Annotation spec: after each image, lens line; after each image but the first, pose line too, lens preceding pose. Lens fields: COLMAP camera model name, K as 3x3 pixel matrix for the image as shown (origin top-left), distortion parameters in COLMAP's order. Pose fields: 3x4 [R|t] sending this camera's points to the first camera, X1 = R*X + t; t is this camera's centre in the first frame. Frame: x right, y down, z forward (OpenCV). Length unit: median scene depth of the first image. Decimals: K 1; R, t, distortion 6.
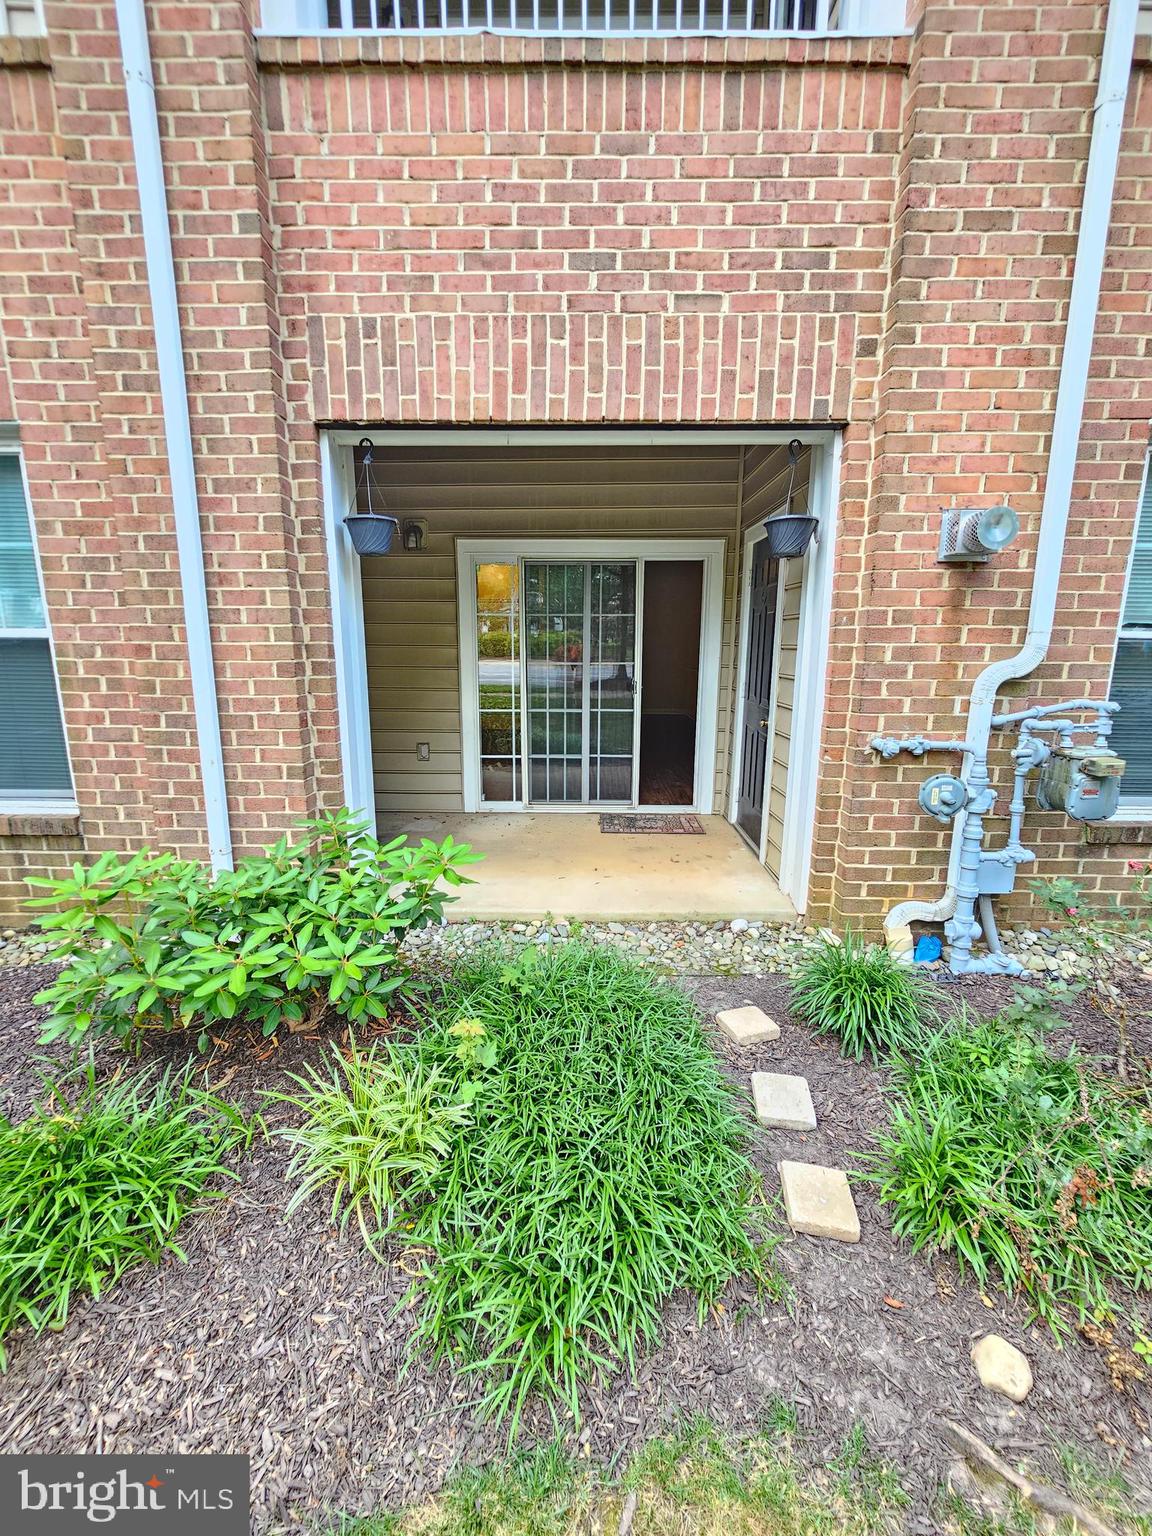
lens RADIAL K [[631.9, 0, 570.0], [0, 631.9, 768.3], [0, 0, 1]] dist [0.000540, 0.001279]
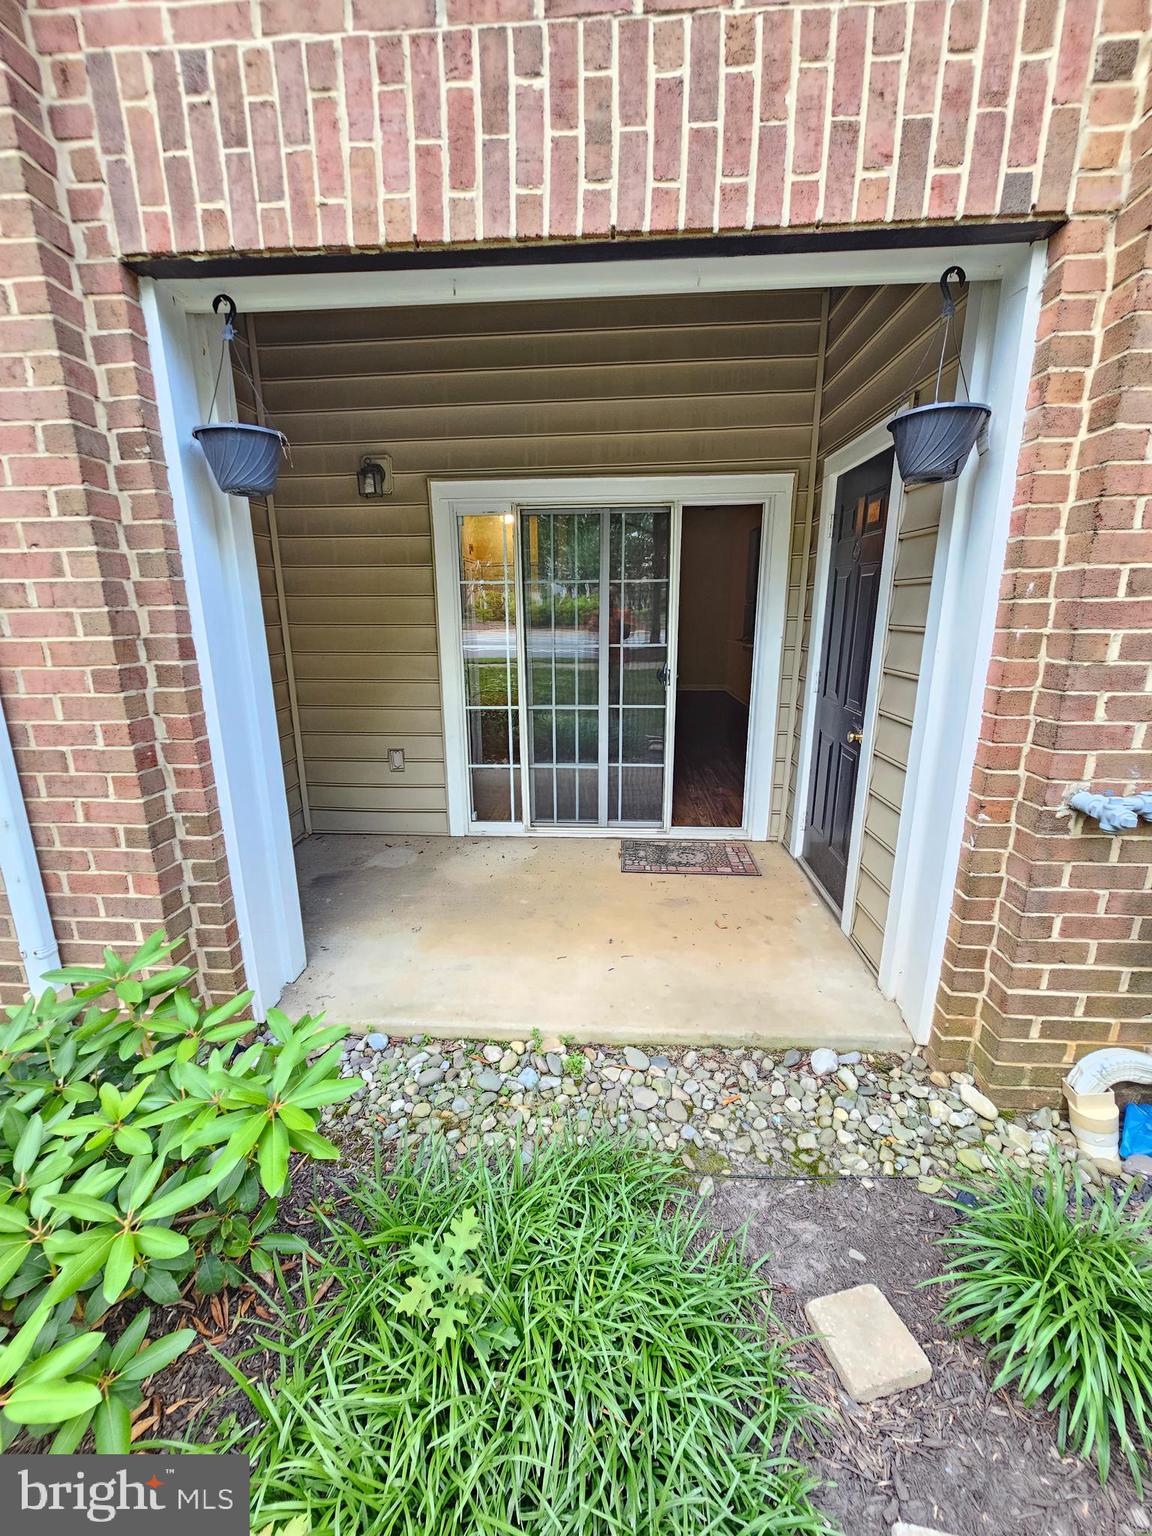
lens RADIAL K [[631.9, 0, 570.0], [0, 631.9, 768.3], [0, 0, 1]] dist [0.000540, 0.001279]
pose [[0.998642, 0.001724, -0.052077, 0.042185], [0.001177, 0.998452, 0.055613, -0.101701], [0.052092, -0.055598, 0.997093, 0.386892]]
